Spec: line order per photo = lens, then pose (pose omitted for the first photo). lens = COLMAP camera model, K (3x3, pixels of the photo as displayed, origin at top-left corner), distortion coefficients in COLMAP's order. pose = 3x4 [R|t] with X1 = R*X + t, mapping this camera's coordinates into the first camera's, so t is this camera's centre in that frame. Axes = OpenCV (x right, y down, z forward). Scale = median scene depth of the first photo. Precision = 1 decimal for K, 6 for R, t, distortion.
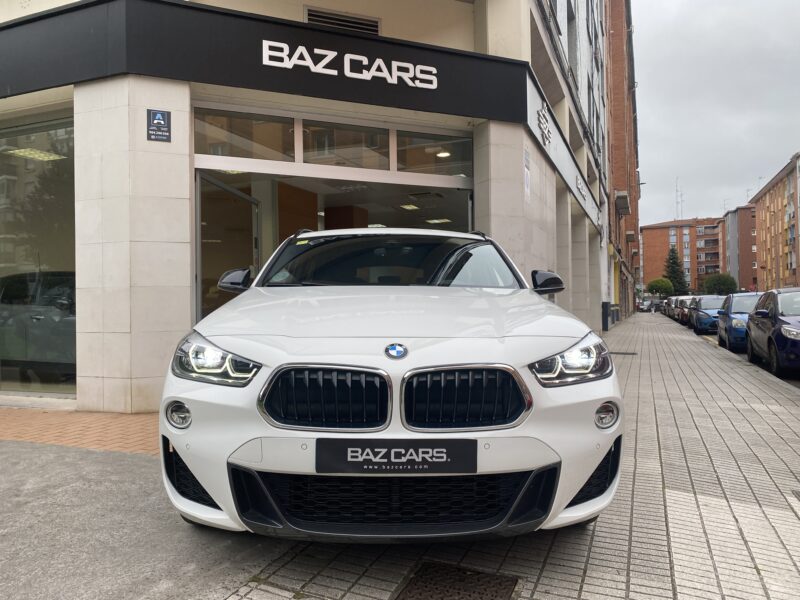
lens RADIAL K [[600.0, 0, 400.0], [0, 600.0, 300.0], [0, 0, 1]] dist [0.007823, 0.002692]
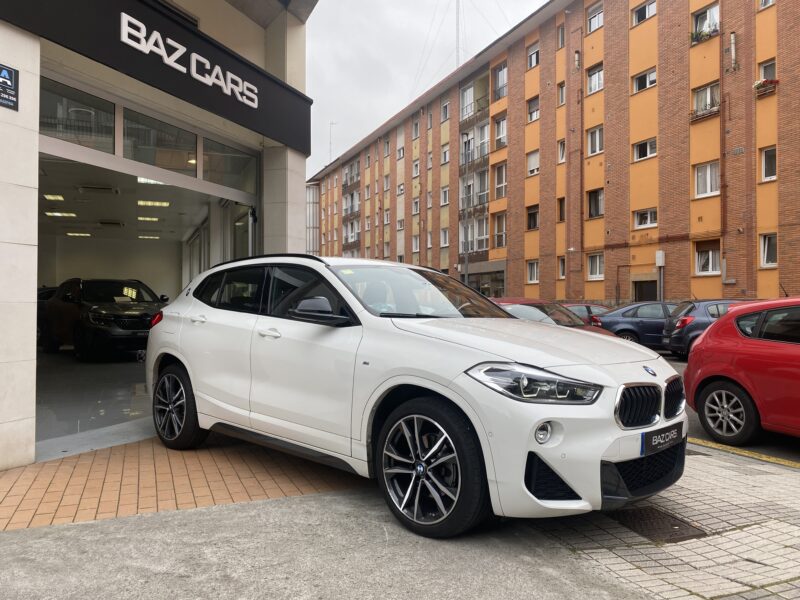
lens RADIAL K [[600.0, 0, 400.0], [0, 600.0, 300.0], [0, 0, 1]] dist [0.007823, 0.002692]
pose [[0.720672, 0.020163, 0.692983, -0.509854], [-0.016545, 0.999792, -0.011884, -0.022002], [-0.693079, -0.002901, 0.720856, 0.110492]]
